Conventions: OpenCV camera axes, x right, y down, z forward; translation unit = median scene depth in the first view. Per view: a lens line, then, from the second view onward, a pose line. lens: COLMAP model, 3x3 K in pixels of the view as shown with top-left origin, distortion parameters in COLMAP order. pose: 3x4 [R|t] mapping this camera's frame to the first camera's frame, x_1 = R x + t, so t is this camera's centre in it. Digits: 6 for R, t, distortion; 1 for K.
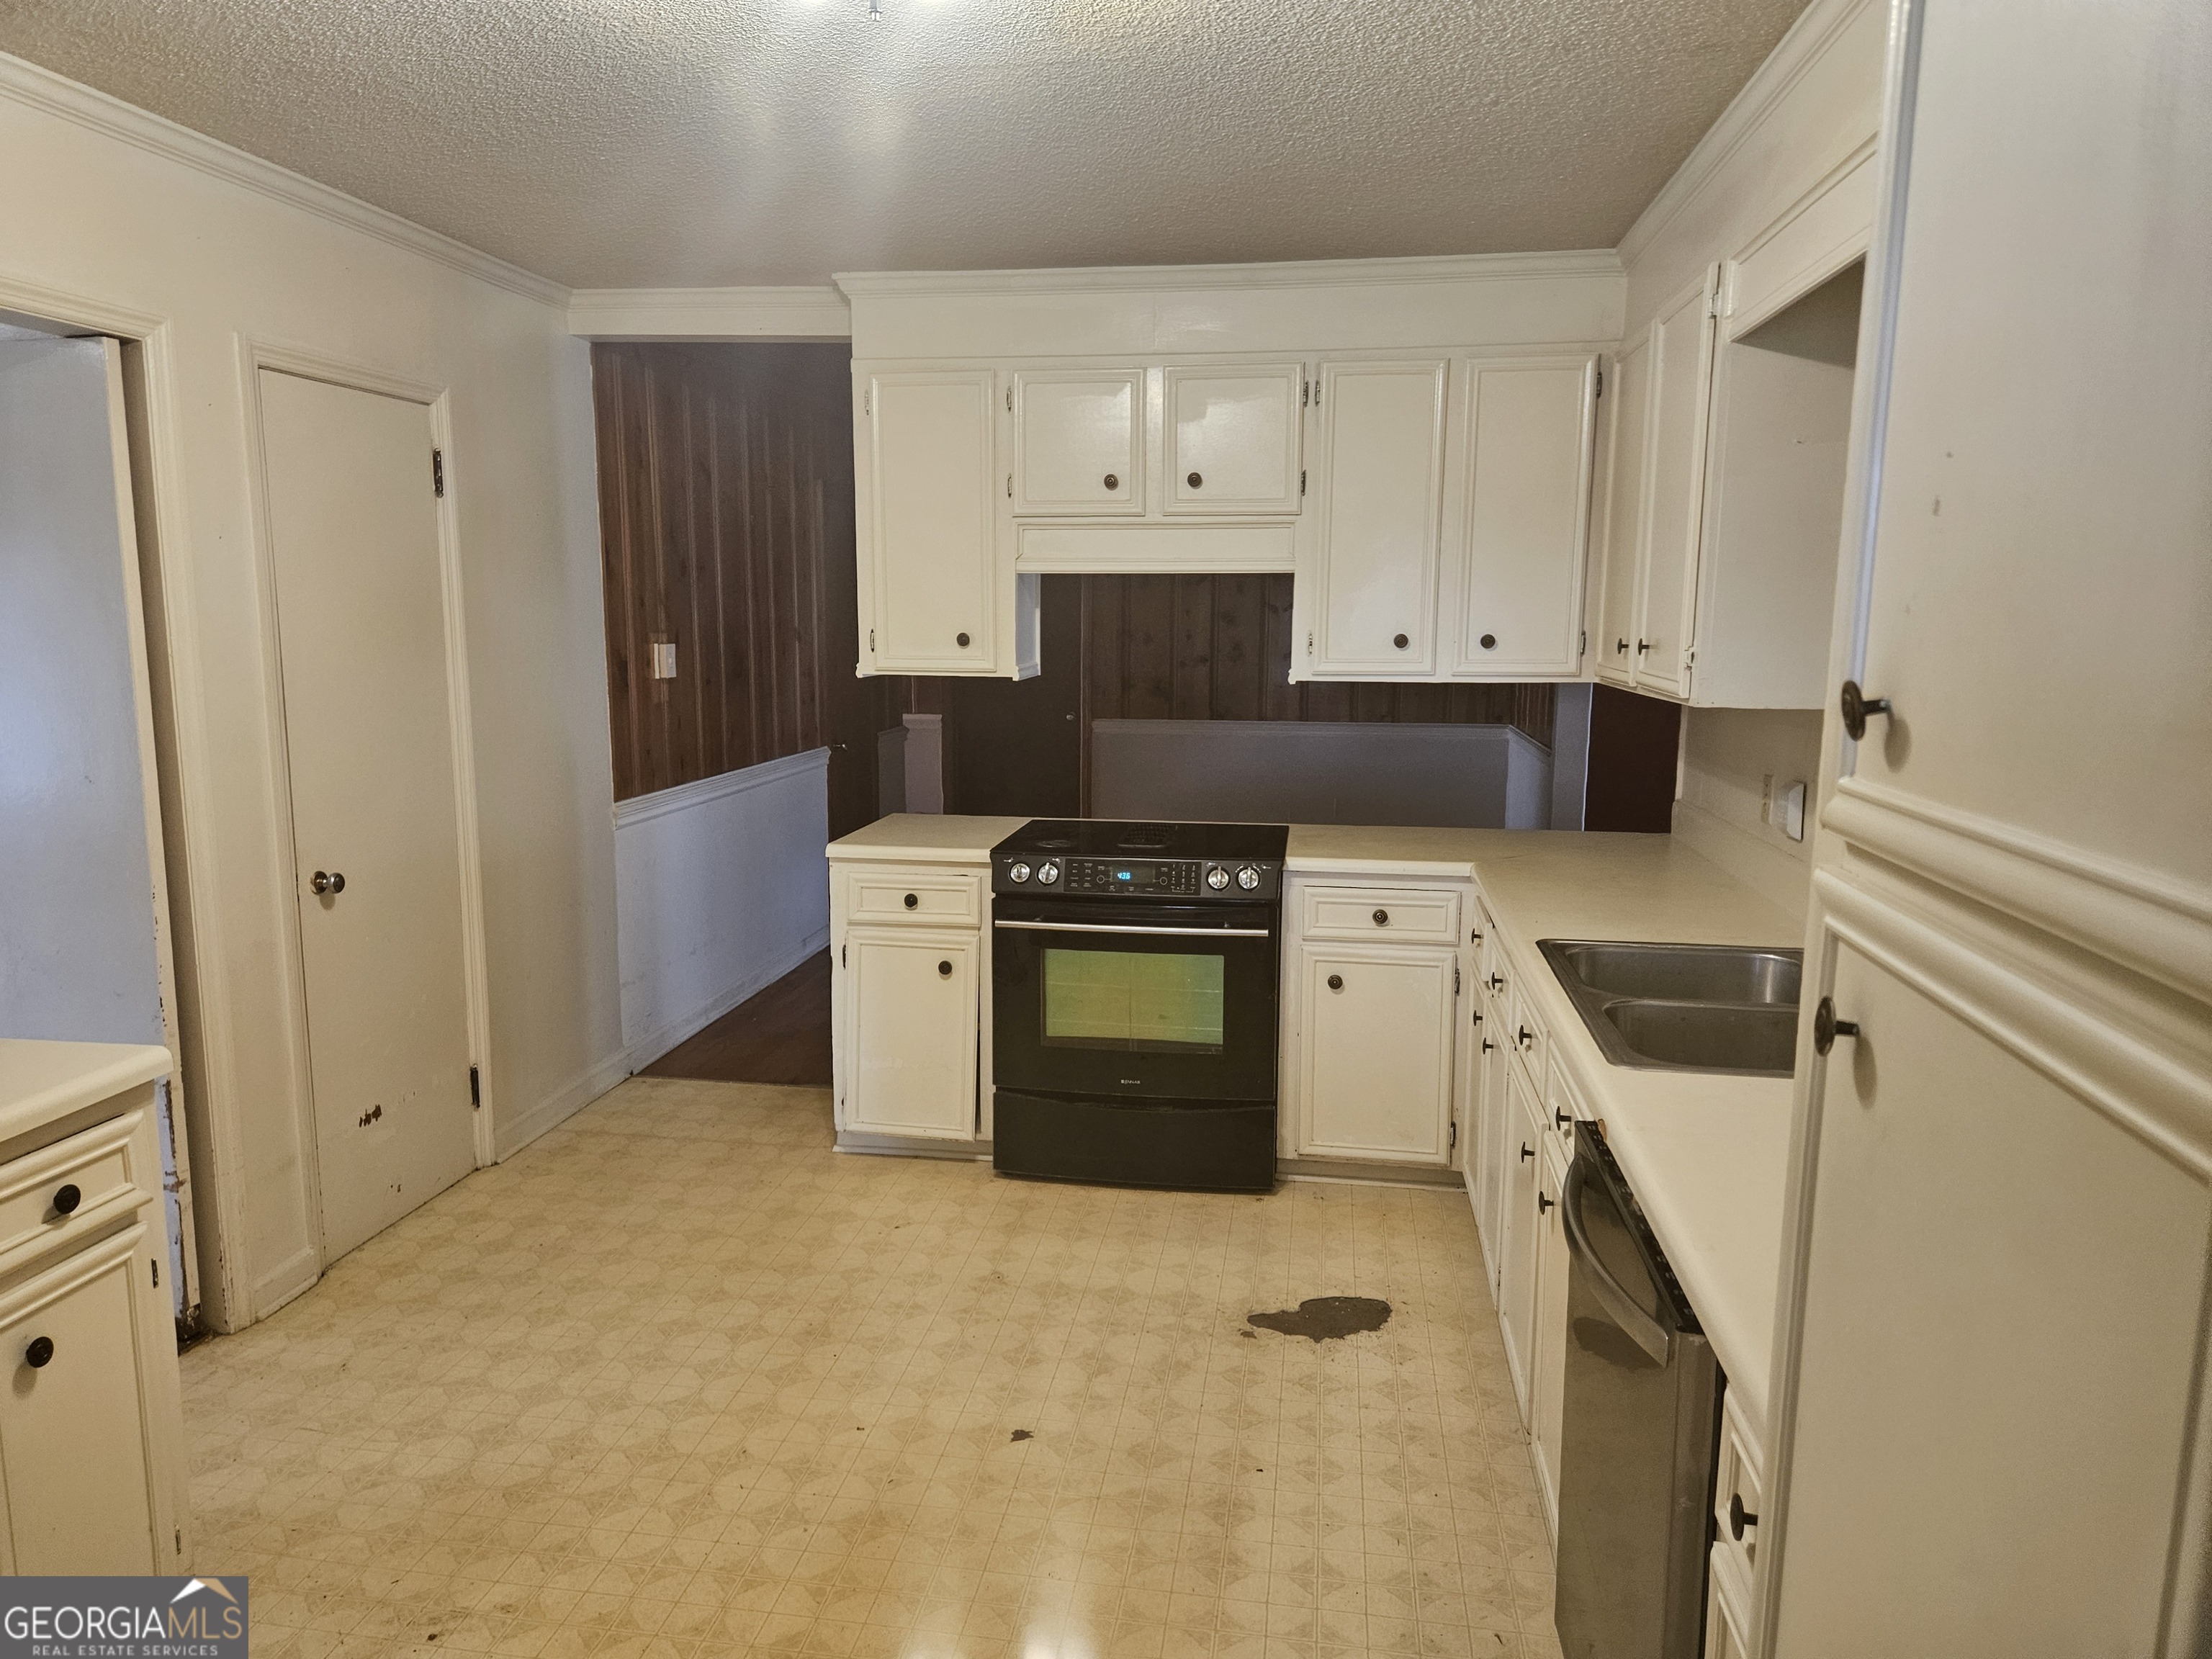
lens RADIAL K [[1470.8, 0, 1107.1], [0, 1470.8, 838.4], [0, 0, 1]] dist [0.071101, -0.057834]
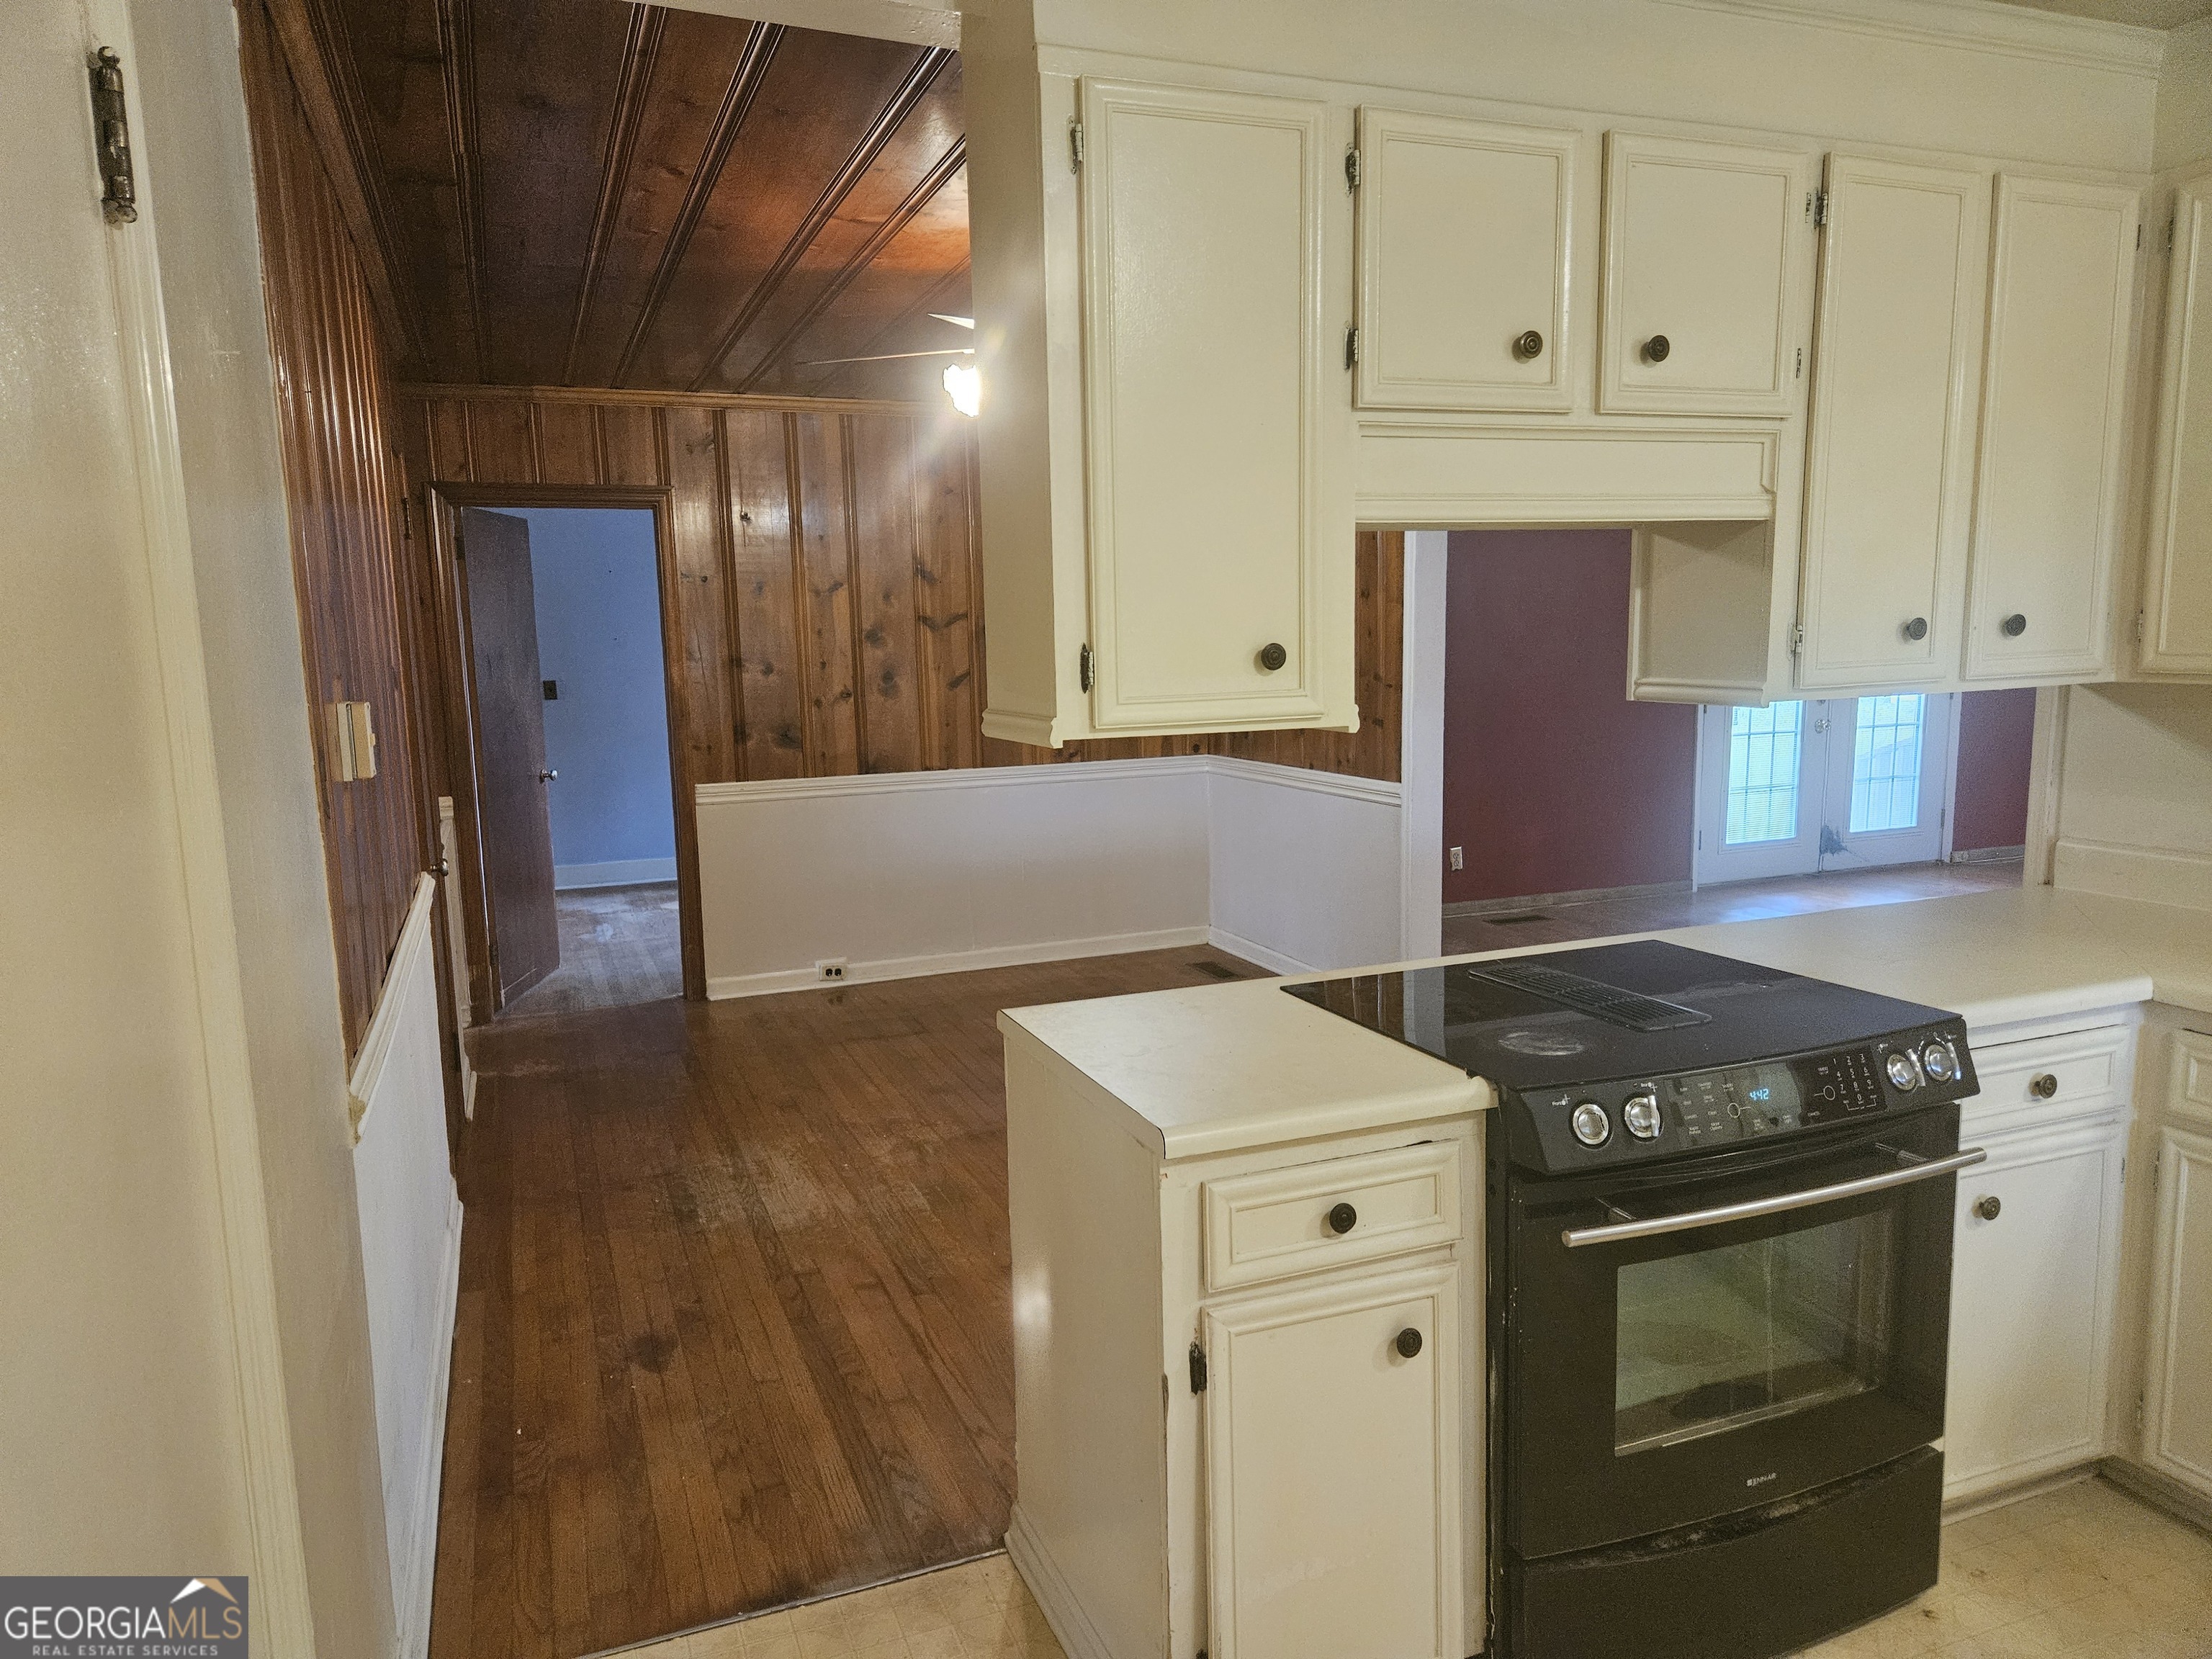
lens RADIAL K [[1470.8, 0, 1102.7], [0, 1470.8, 849.4], [0, 0, 1]] dist [0.071101, -0.057834]
pose [[0.868596, -0.100085, 0.485309, -0.420144], [0.106501, 0.994208, 0.014421, -0.089260], [-0.483941, 0.039160, 0.874224, 0.635873]]
